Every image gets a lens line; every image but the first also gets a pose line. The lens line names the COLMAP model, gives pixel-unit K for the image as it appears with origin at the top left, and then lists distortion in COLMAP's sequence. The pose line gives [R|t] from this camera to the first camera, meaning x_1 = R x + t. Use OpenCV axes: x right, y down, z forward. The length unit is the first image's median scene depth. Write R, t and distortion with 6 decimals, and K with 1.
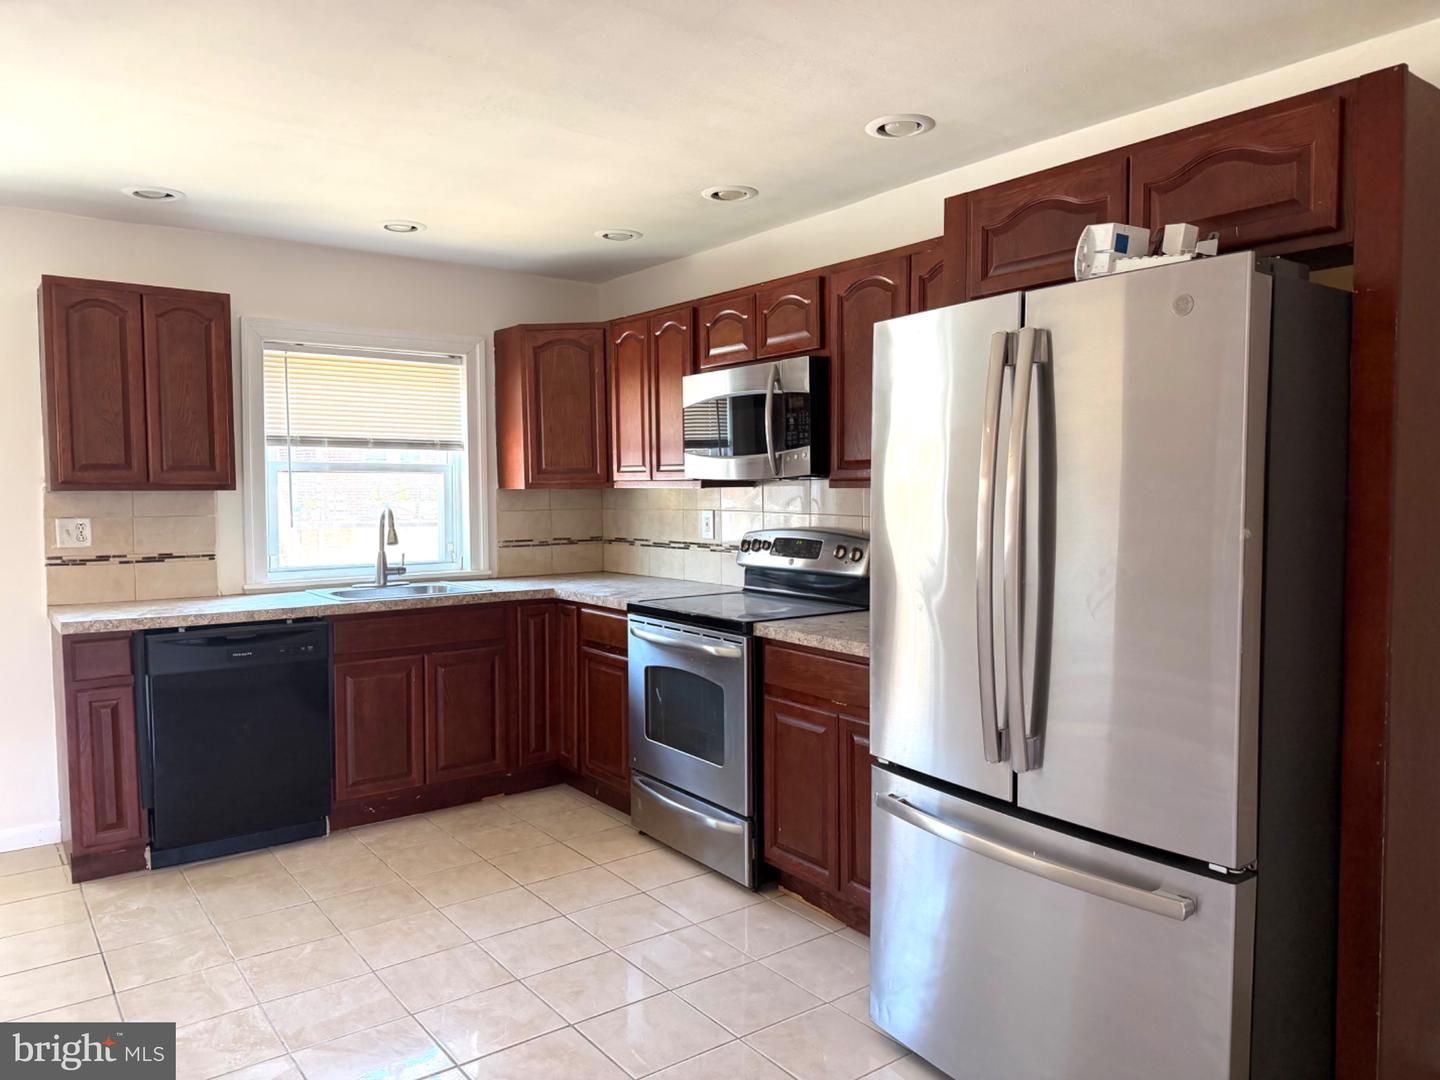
lens RADIAL K [[1008.8, 0, 719.2], [0, 1008.8, 537.0], [0, 0, 1]] dist [0.002604, 0.000110]
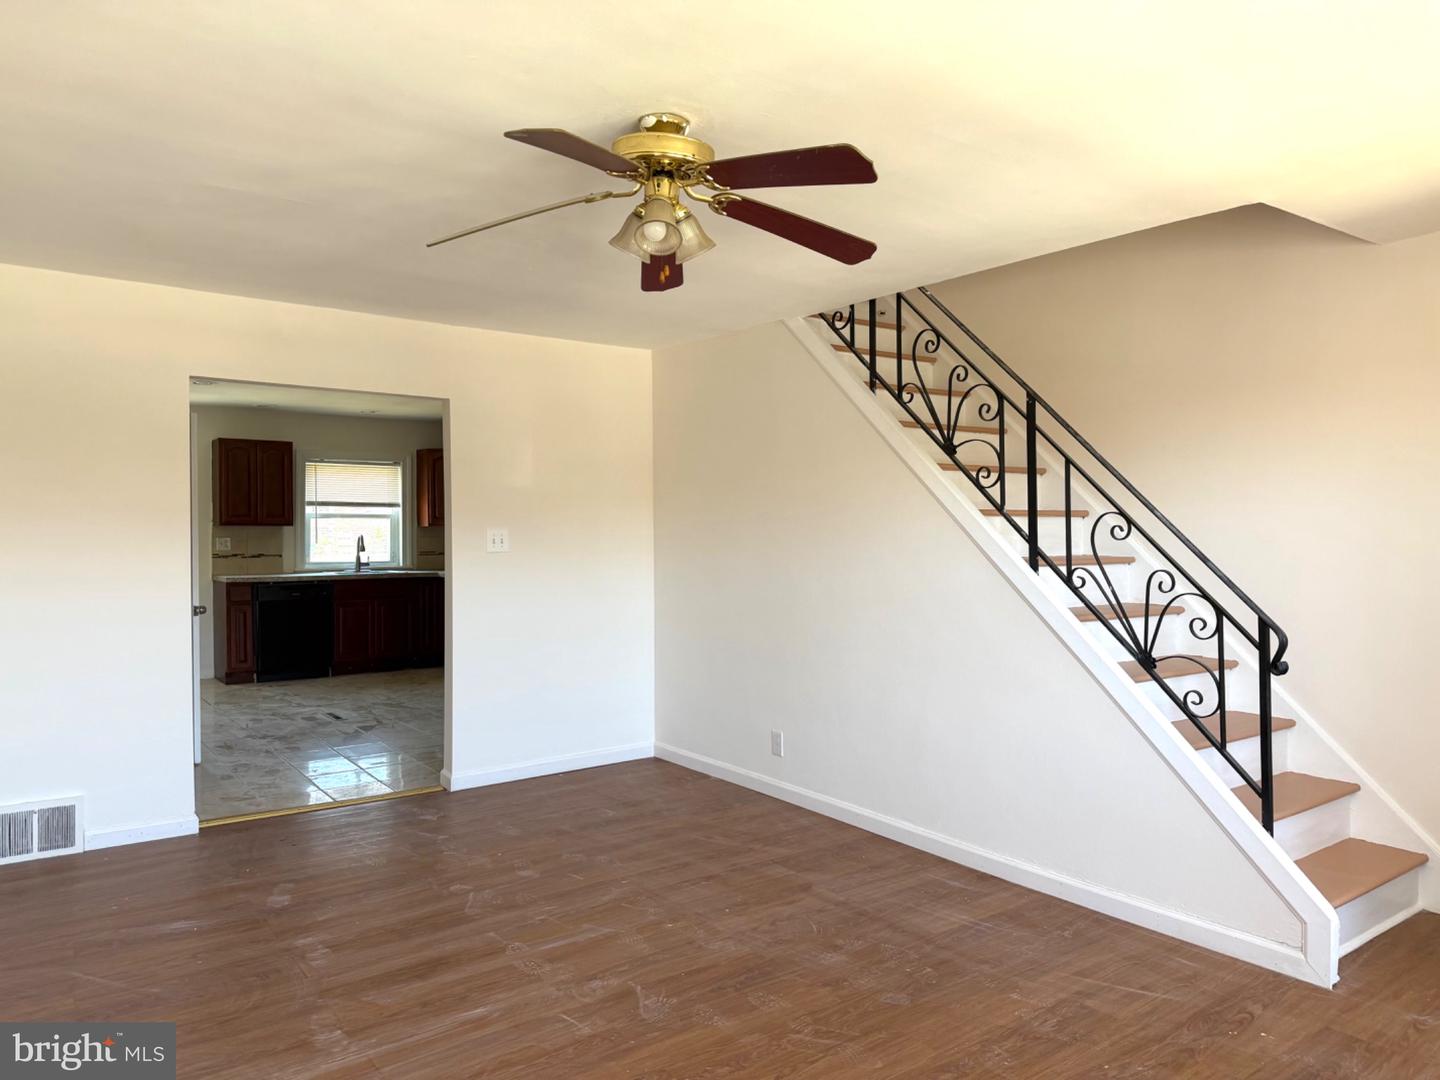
lens RADIAL K [[1008.8, 0, 720.6], [0, 1008.8, 539.0], [0, 0, 1]] dist [0.002604, 0.000110]
pose [[0.999919, 0.004448, -0.011885, 0.477127], [-0.004948, 0.999088, -0.042409, 0.069621], [0.011685, 0.042465, 0.999030, -1.174041]]
